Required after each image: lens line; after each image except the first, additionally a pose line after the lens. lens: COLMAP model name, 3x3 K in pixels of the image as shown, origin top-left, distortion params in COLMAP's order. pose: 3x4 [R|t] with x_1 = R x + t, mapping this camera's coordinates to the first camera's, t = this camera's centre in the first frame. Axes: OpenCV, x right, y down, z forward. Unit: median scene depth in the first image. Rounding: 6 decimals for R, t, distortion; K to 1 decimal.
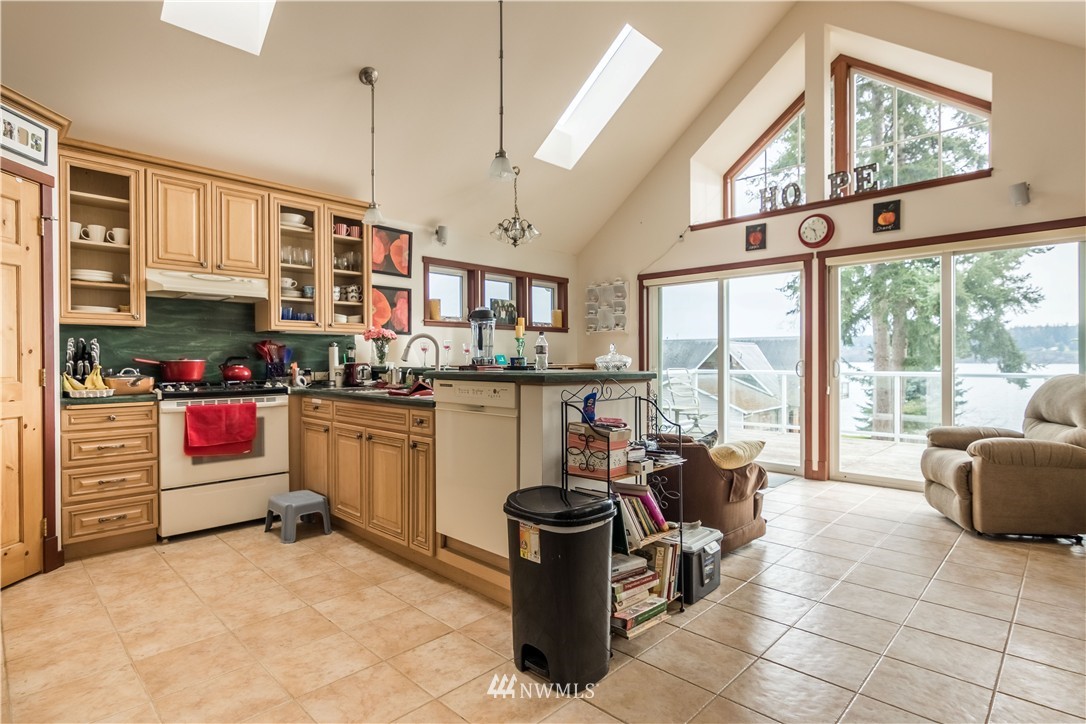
lens RADIAL K [[554.4, 0, 537.4], [0, 554.4, 362.7], [0, 0, 1]] dist [-0.003857, 0.003465]
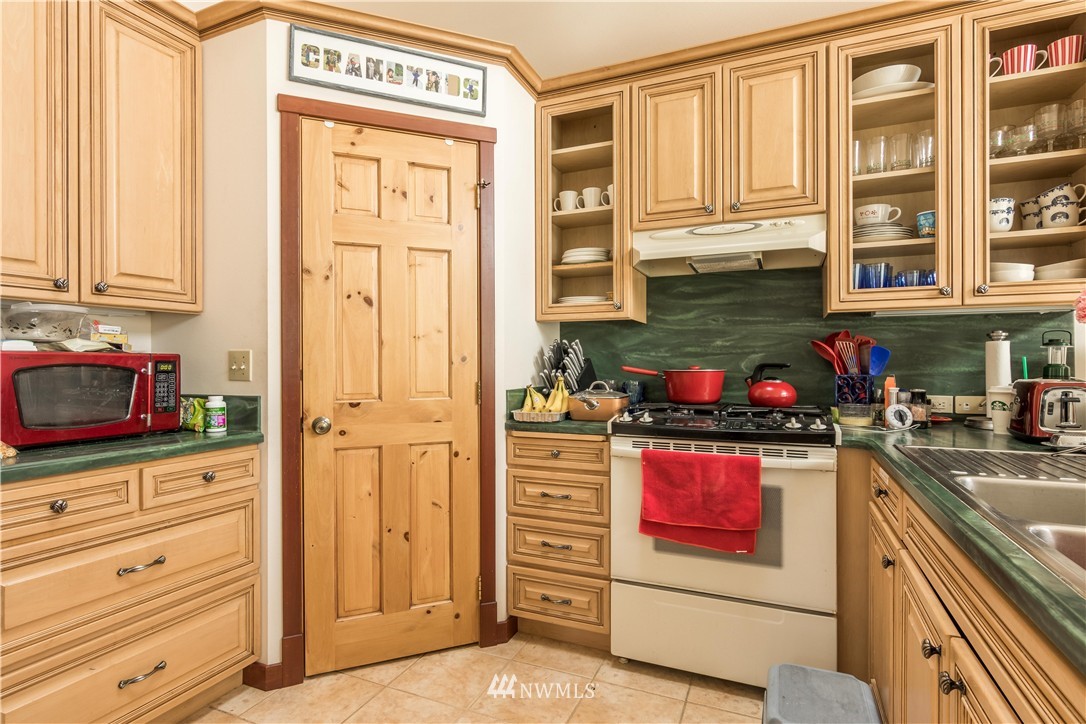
lens RADIAL K [[554.4, 0, 540.8], [0, 554.4, 361.3], [0, 0, 1]] dist [-0.003857, 0.003465]
pose [[0.358731, 0.003872, -0.933433, -0.119681], [-0.004036, 0.999988, 0.002597, -0.015823], [0.933432, 0.002836, 0.358743, 0.670497]]
